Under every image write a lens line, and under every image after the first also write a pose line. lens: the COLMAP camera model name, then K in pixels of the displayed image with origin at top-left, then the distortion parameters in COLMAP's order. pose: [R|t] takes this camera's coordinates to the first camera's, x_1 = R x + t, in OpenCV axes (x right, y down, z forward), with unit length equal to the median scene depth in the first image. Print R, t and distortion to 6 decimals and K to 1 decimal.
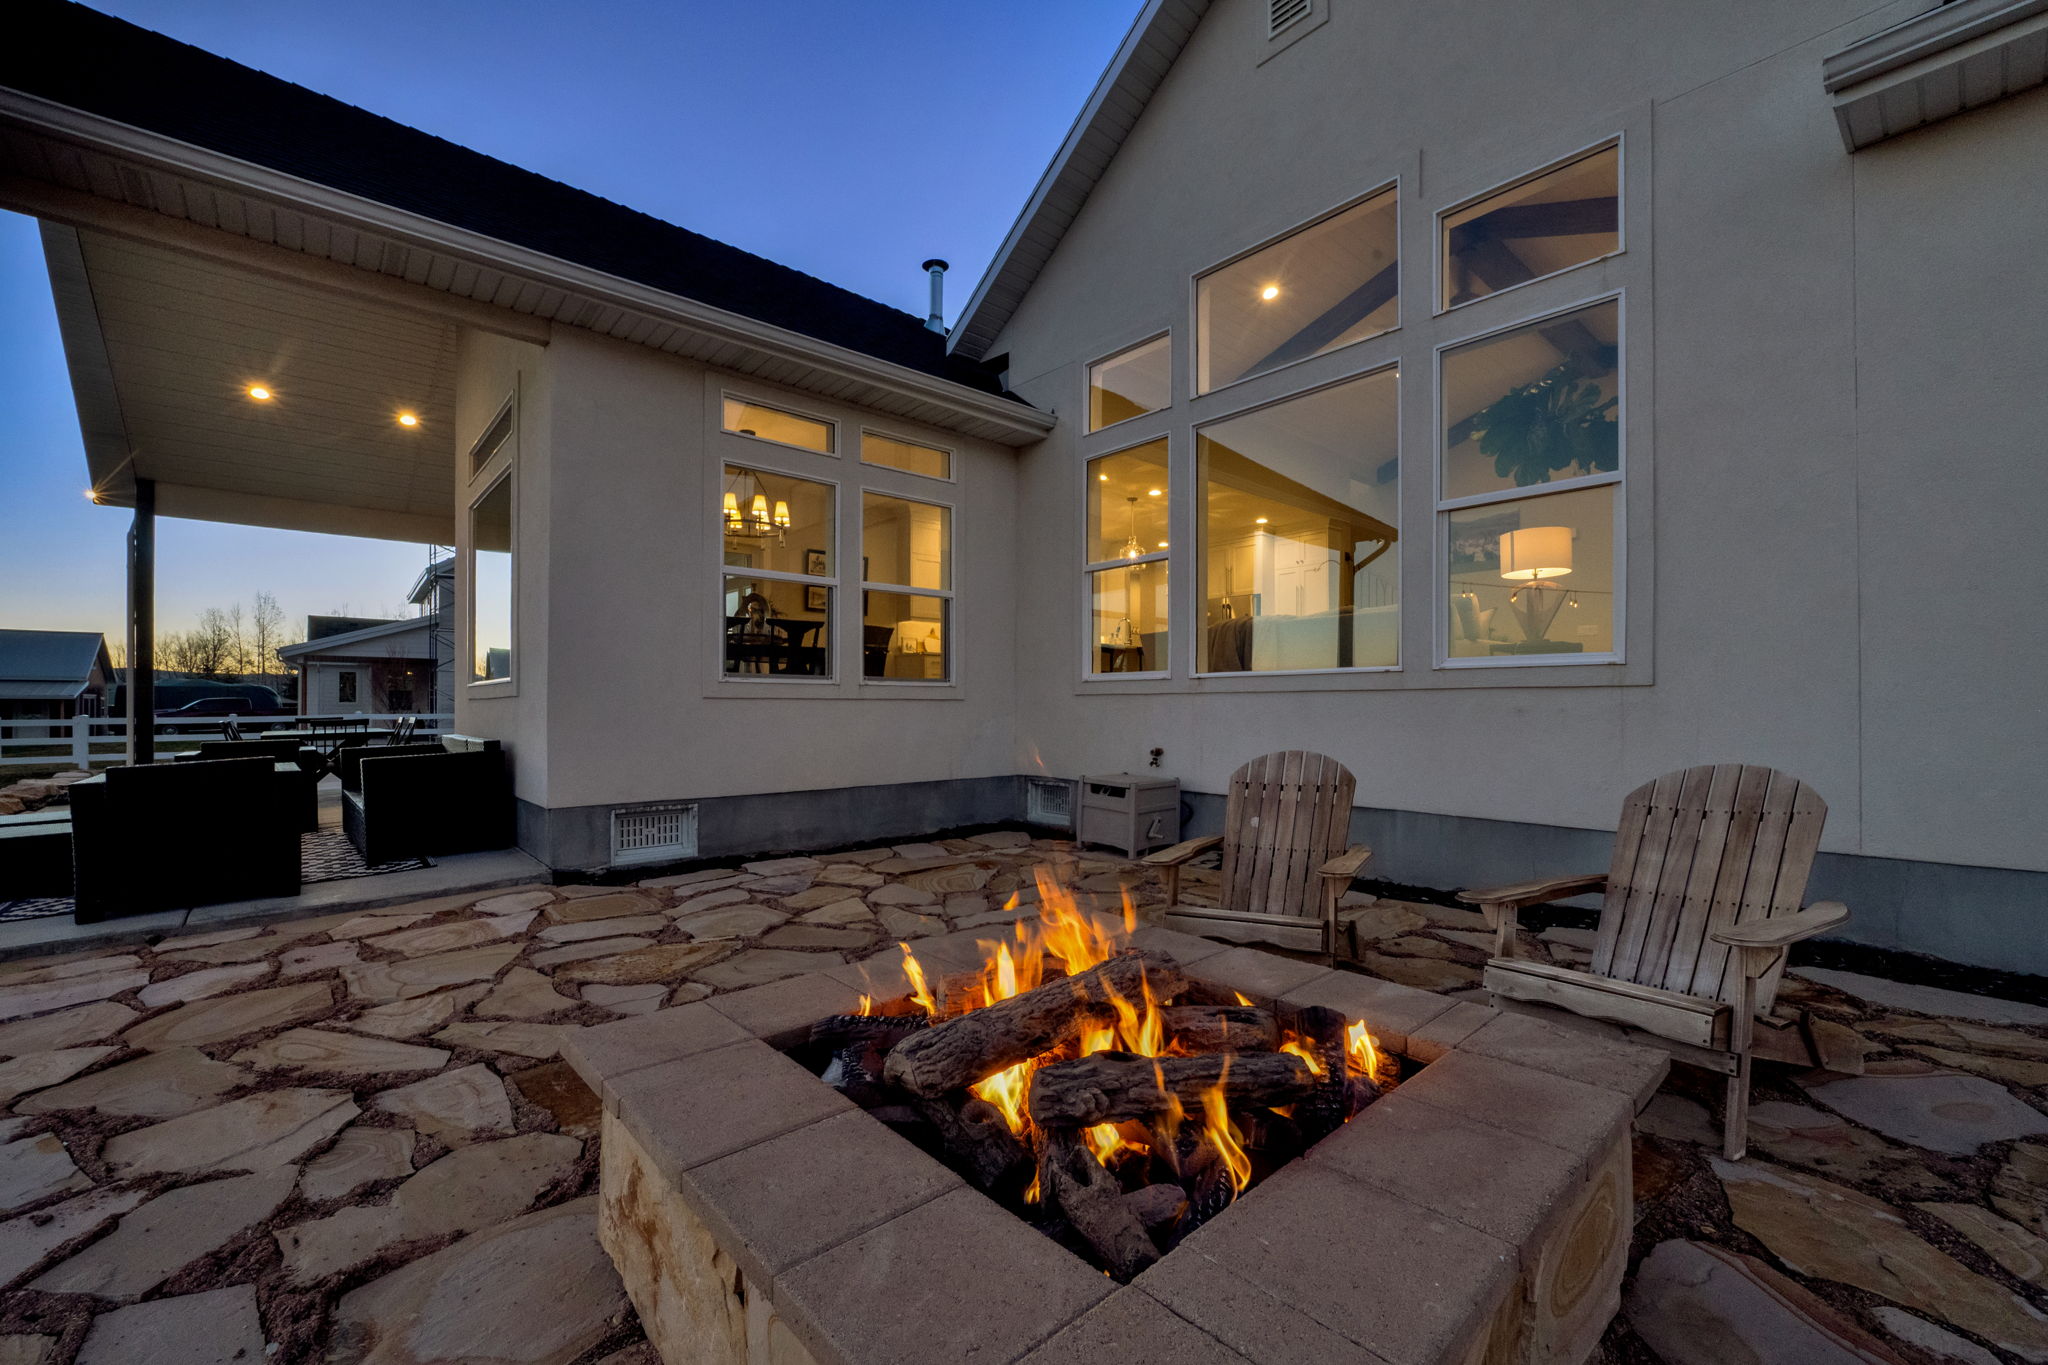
lens RADIAL K [[835.0, 0, 1020.4], [0, 835.0, 709.7], [0, 0, 1]] dist [-0.006818, -0.000163]
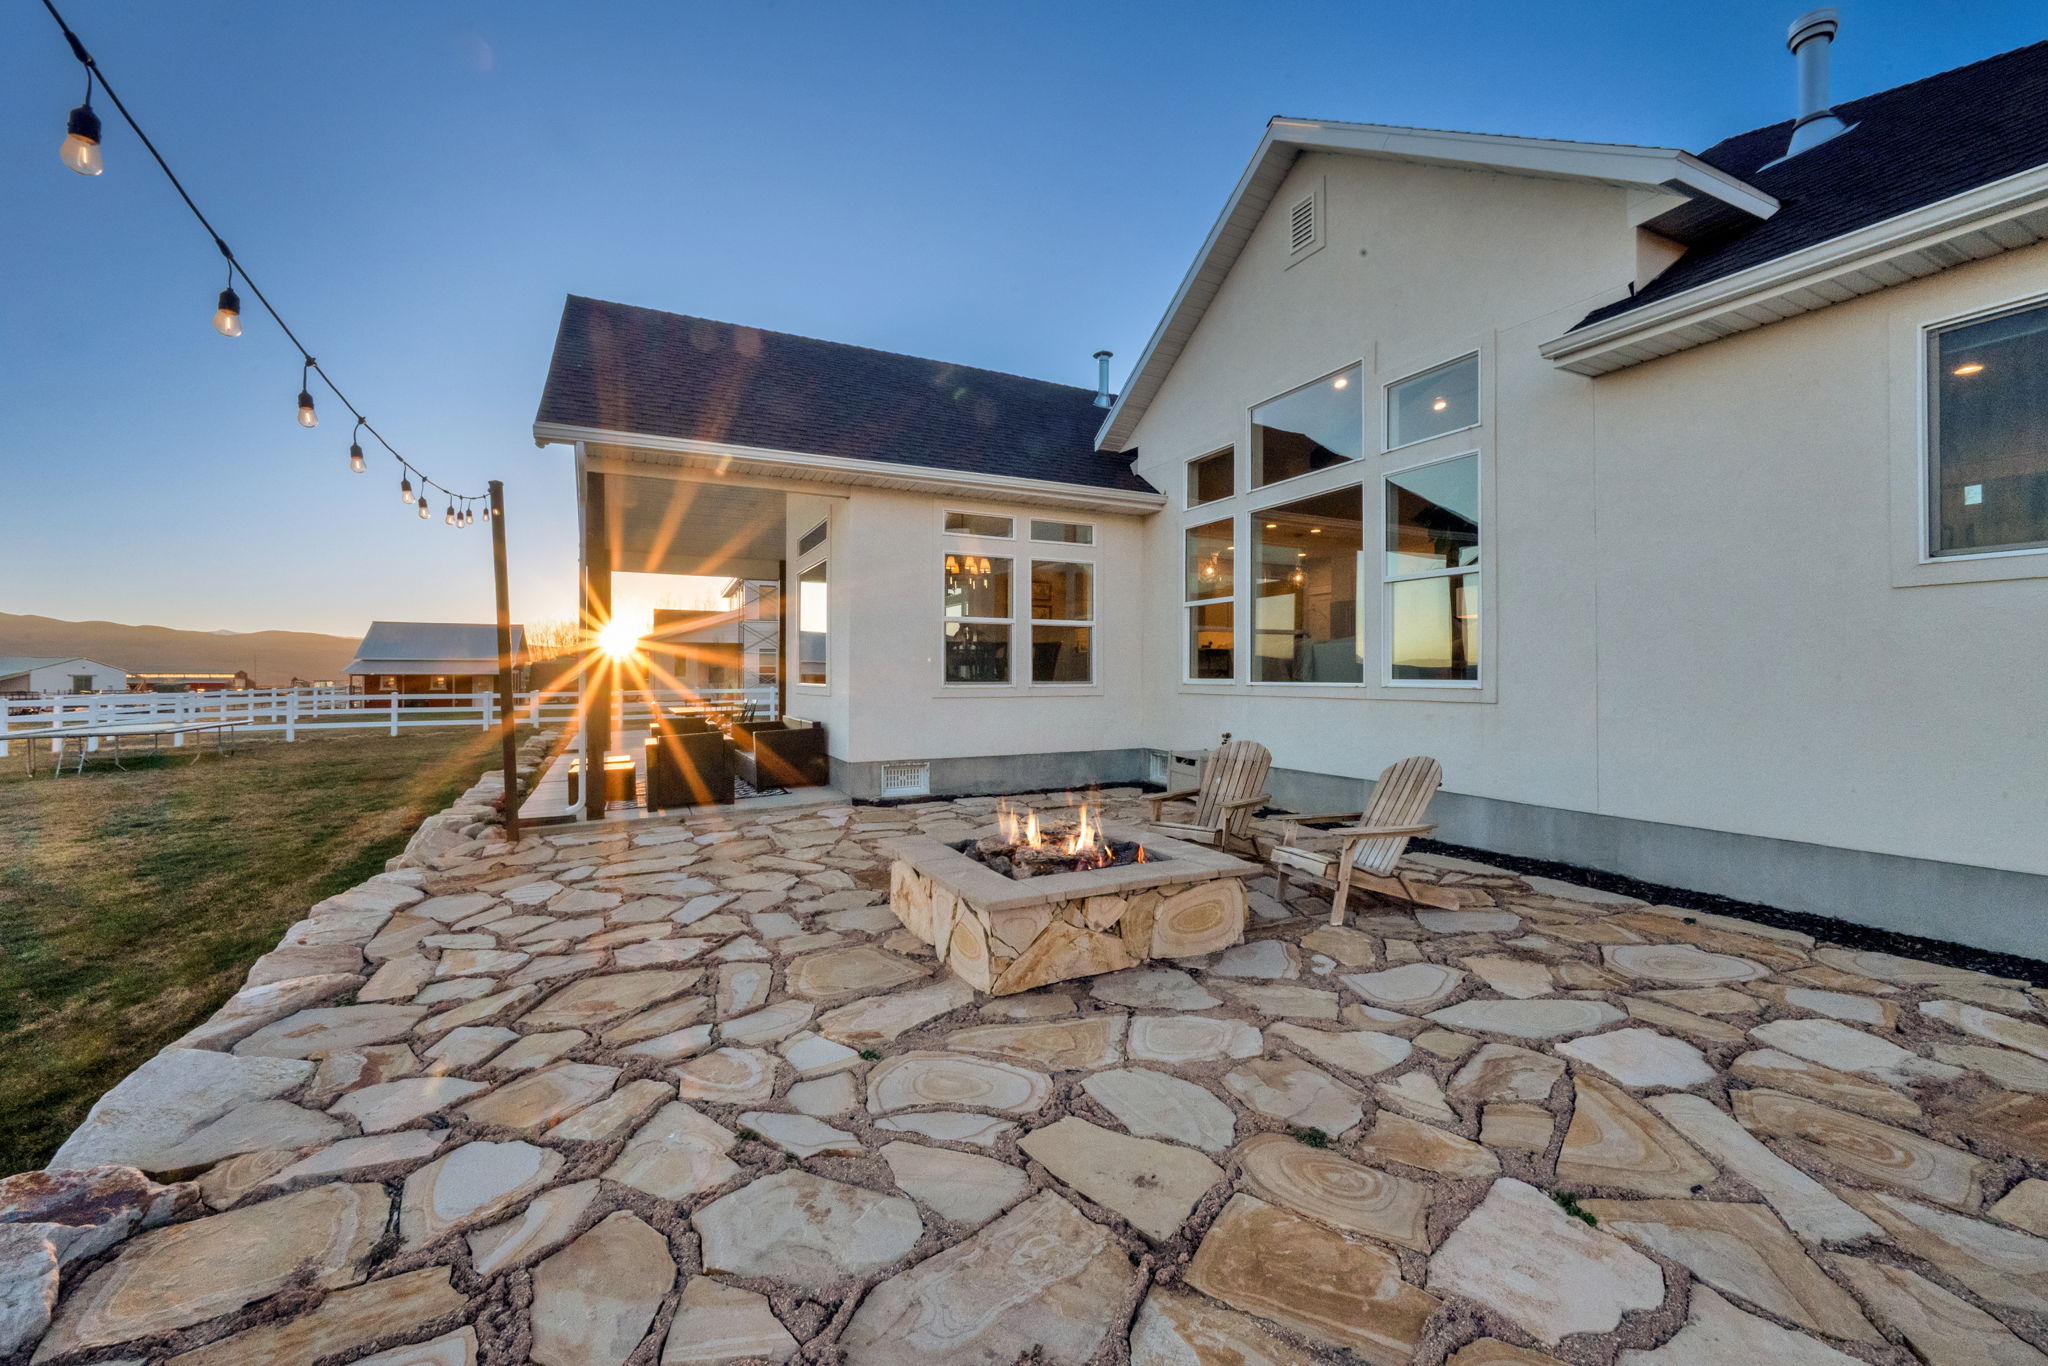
lens RADIAL K [[835.0, 0, 1023.1], [0, 835.0, 677.0], [0, 0, 1]] dist [-0.006818, -0.000163]
pose [[0.964560, 0.000163, -0.263862, 0.254355], [0.000476, 0.999997, 0.002357, -0.066723], [0.263862, -0.002399, 0.964557, -0.605676]]
